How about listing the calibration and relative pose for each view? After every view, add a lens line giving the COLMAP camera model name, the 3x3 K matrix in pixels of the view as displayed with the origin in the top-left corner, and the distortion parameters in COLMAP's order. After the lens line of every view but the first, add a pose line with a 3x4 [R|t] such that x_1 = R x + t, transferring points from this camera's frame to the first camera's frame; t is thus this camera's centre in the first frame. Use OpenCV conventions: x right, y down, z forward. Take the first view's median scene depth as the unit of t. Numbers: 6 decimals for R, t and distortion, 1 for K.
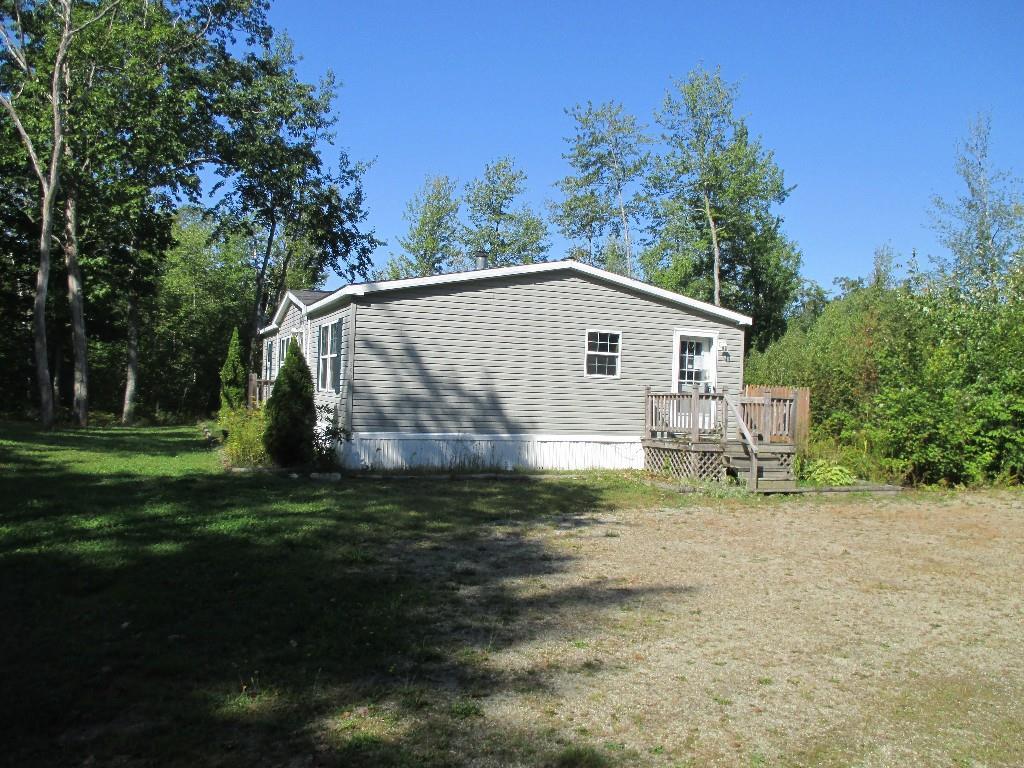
lens RADIAL K [[885.1, 0, 512.0], [0, 885.1, 384.0], [0, 0, 1]] dist [0.004261, 0.005925]
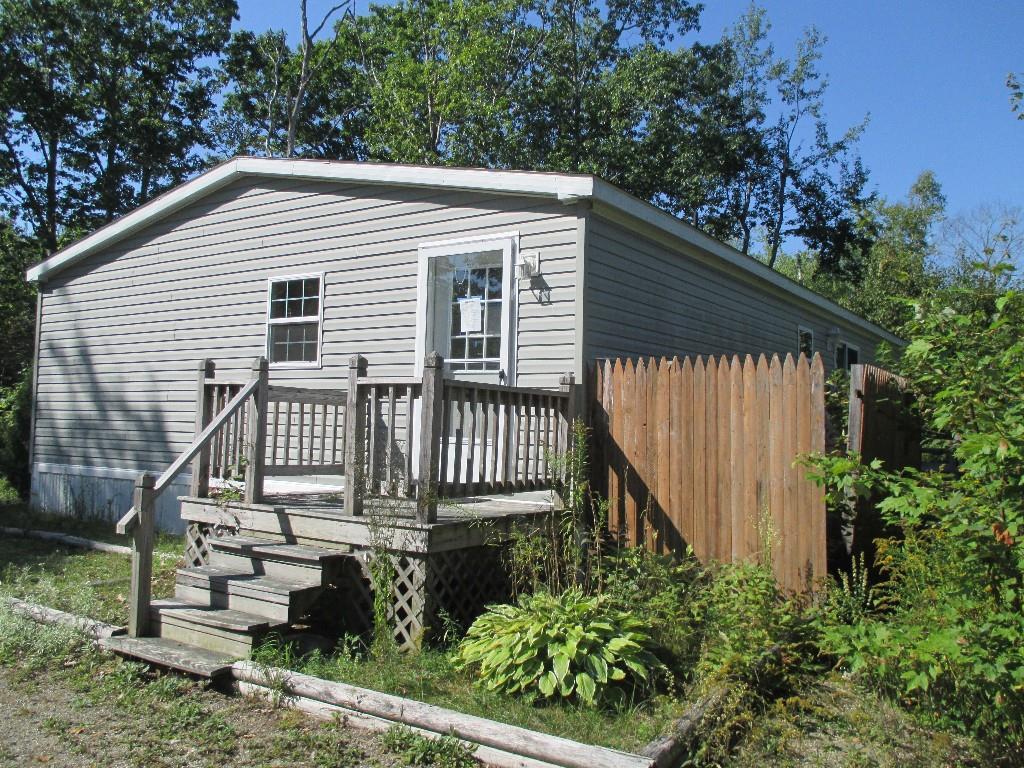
lens RADIAL K [[865.5, 0, 512.0], [0, 865.5, 384.0], [0, 0, 1]] dist [0.002932, -0.000934]
pose [[0.551289, -0.069739, -0.831394, 0.582089], [0.005821, 0.996798, -0.079753, 0.042769], [0.834294, 0.039128, 0.549930, 0.827040]]
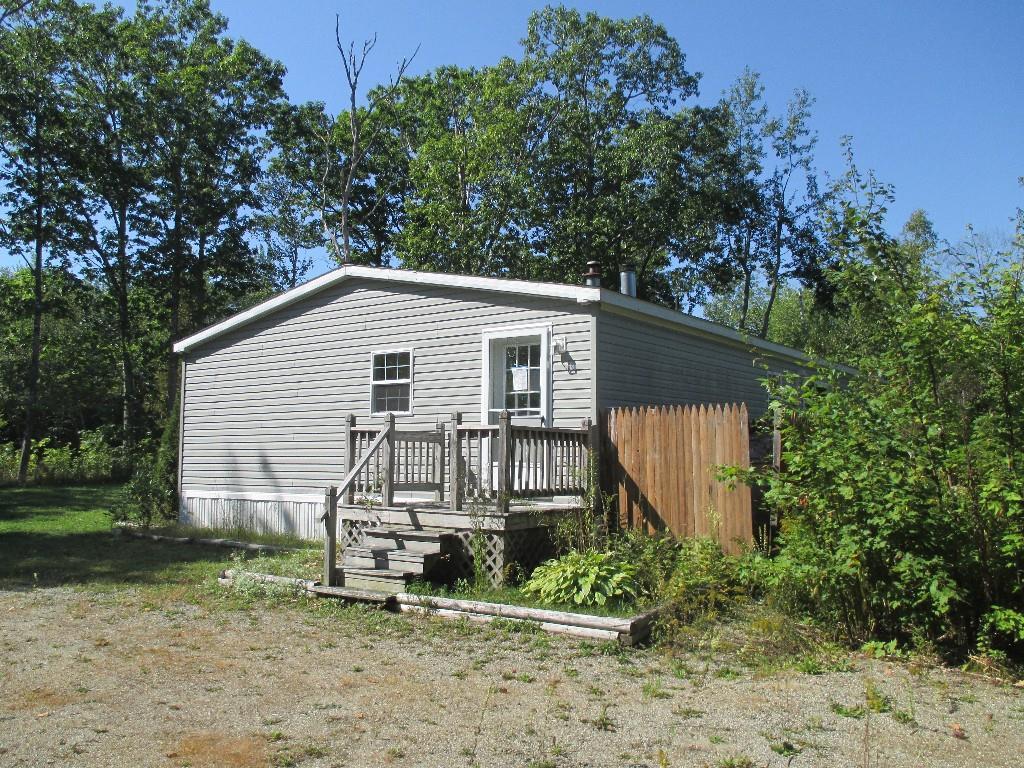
lens RADIAL K [[885.1, 0, 512.0], [0, 885.1, 384.0], [0, 0, 1]] dist [0.004261, 0.005925]
pose [[0.530407, -0.110153, -0.840556, 0.755148], [0.026667, 0.993200, -0.113330, 0.050993], [0.847324, 0.037695, 0.529737, 0.698365]]
